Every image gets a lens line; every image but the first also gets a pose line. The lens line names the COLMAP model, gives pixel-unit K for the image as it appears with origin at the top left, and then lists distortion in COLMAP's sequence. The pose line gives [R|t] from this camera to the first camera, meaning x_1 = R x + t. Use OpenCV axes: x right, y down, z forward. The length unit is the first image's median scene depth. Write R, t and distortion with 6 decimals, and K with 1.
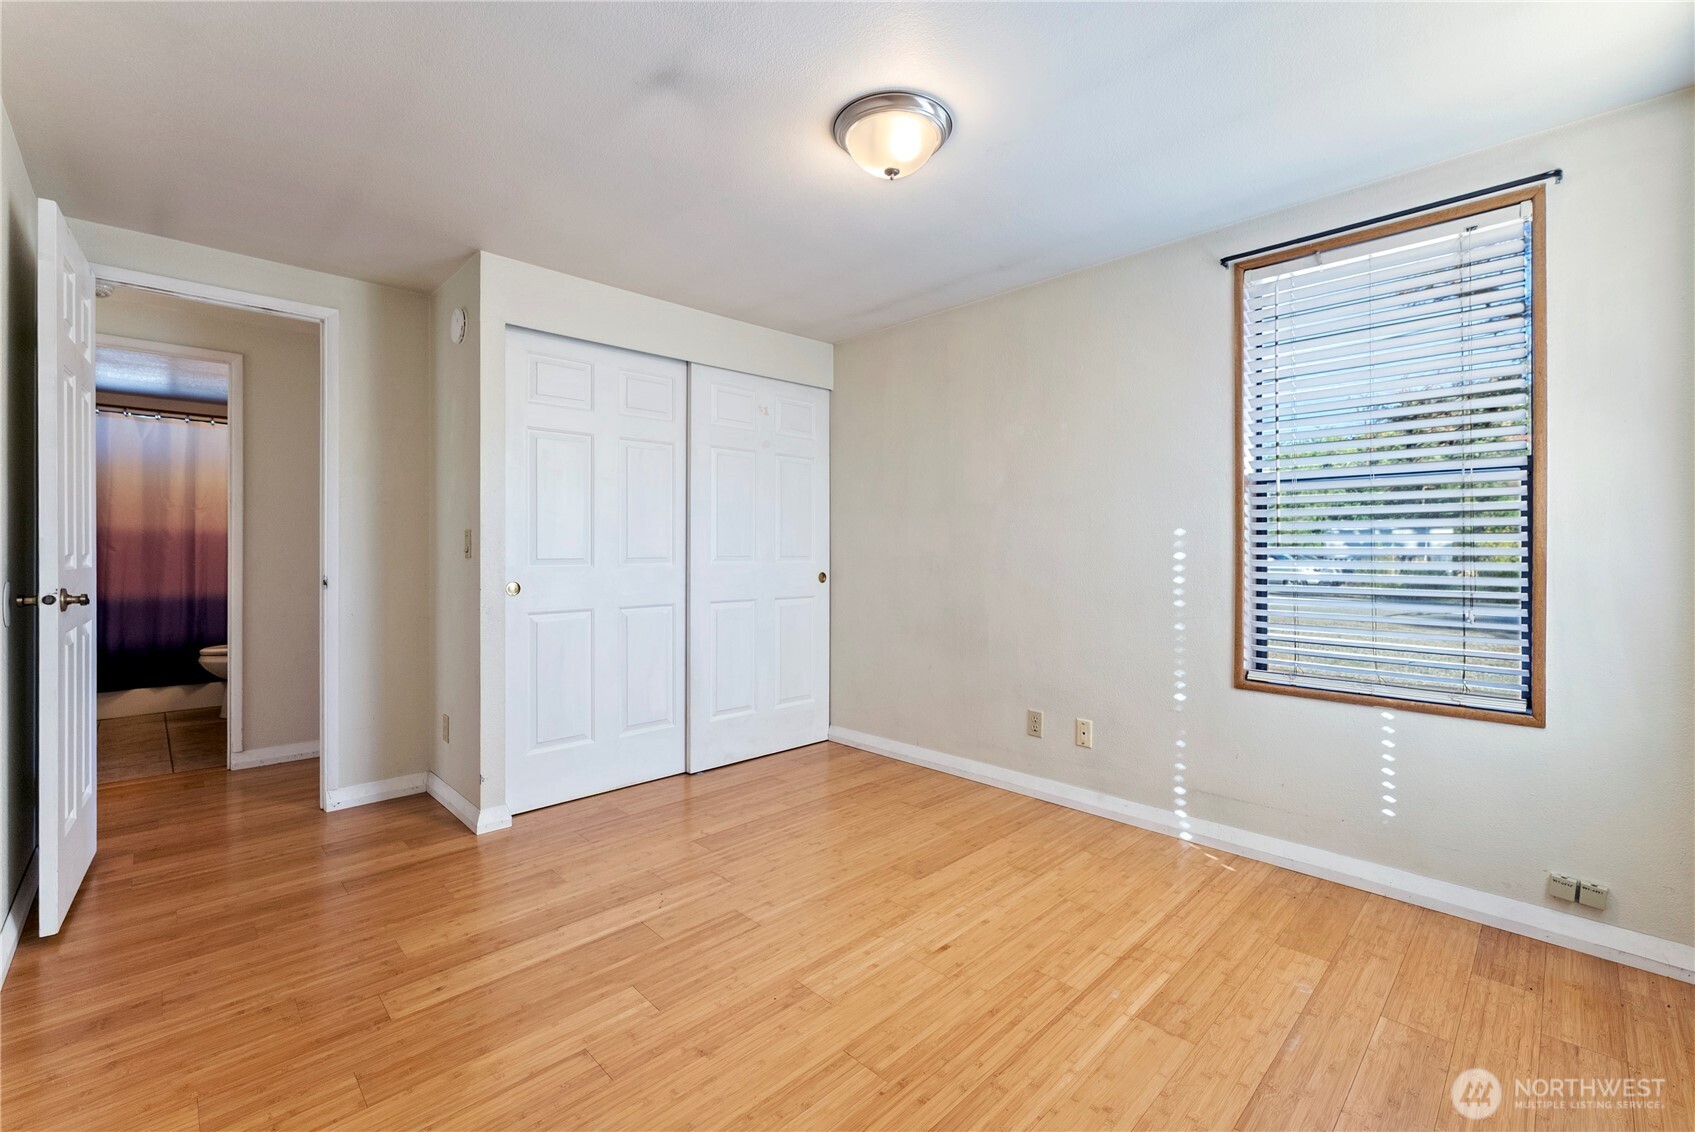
lens RADIAL K [[692.6, 0, 843.6], [0, 692.6, 555.1], [0, 0, 1]] dist [-0.002189, -0.000178]
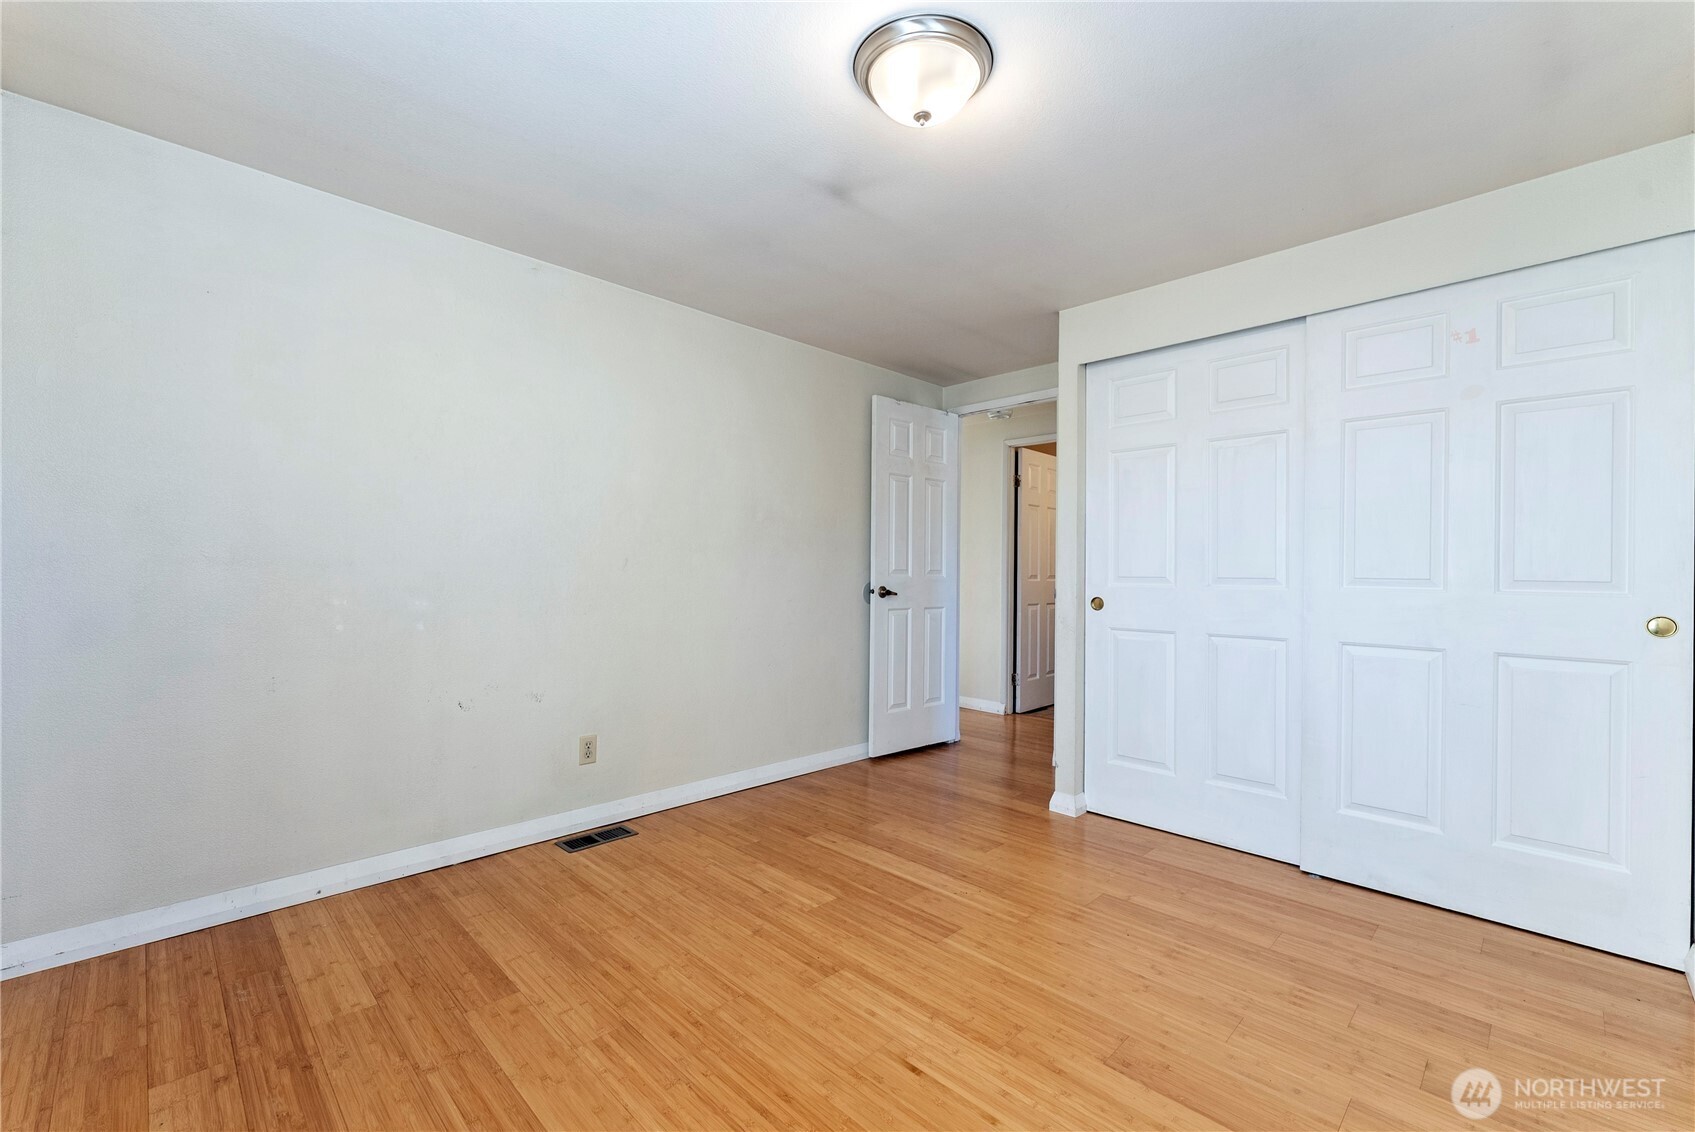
lens RADIAL K [[692.6, 0, 847.2], [0, 692.6, 567.7], [0, 0, 1]] dist [-0.002189, -0.000178]
pose [[0.039128, -0.004981, -0.999222, 0.840540], [-0.018208, 0.999818, -0.005697, 0.009337], [0.999068, 0.018417, 0.039031, 0.806743]]
